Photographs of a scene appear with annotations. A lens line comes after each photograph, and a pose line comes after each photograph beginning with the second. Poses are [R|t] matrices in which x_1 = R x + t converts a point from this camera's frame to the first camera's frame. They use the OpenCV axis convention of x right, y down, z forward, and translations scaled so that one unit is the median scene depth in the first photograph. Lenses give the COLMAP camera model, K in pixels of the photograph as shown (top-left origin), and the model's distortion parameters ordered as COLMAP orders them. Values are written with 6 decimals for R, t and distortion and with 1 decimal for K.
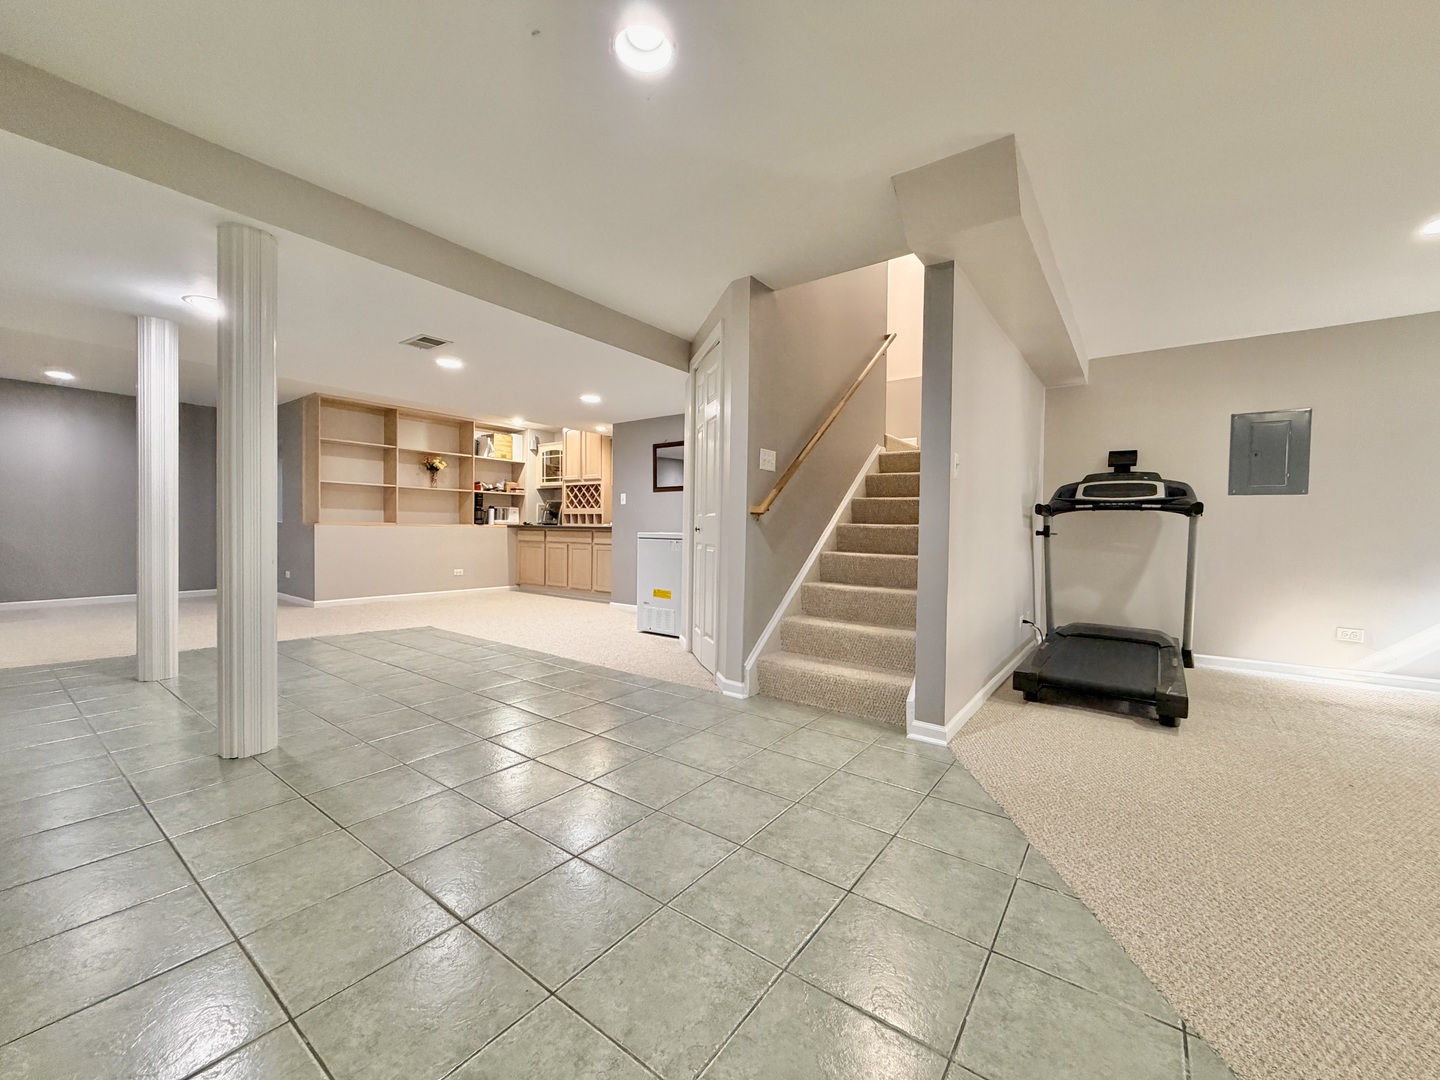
lens RADIAL K [[582.4, 0, 717.8], [0, 582.4, 541.5], [0, 0, 1]] dist [-0.000822, 0.000035]
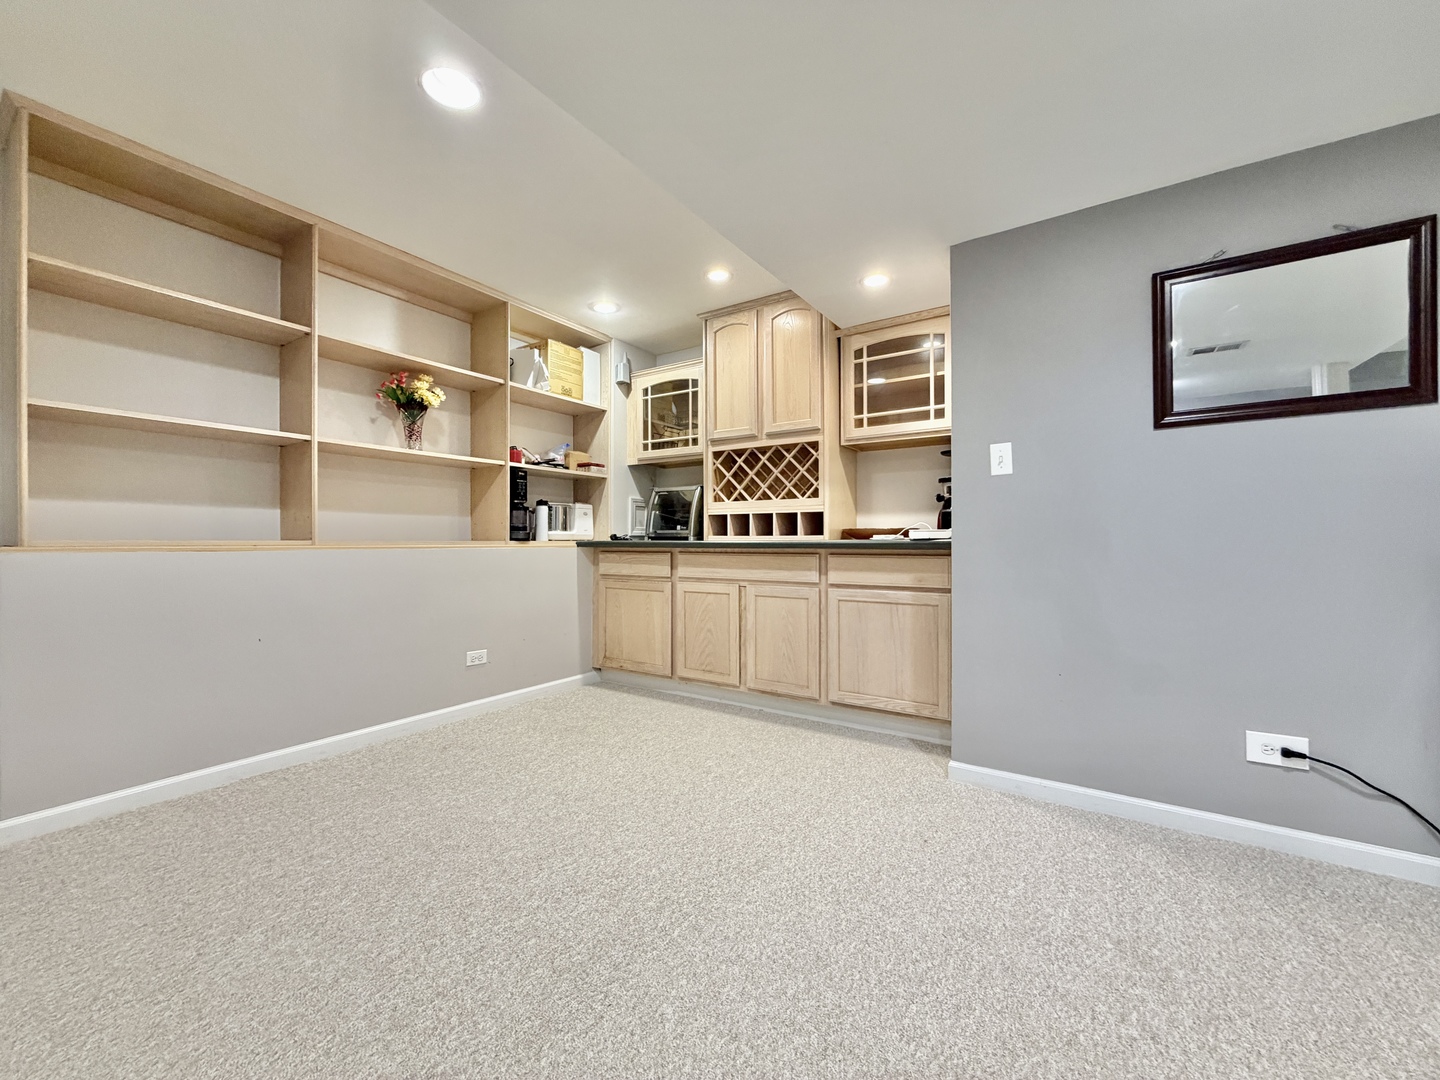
lens RADIAL K [[582.4, 0, 720.3], [0, 582.4, 537.6], [0, 0, 1]] dist [-0.000822, 0.000035]
pose [[0.998005, -0.014630, 0.061423, -0.282991], [0.016308, 0.999505, -0.026899, -0.017526], [-0.060999, 0.027847, 0.997749, 0.549736]]
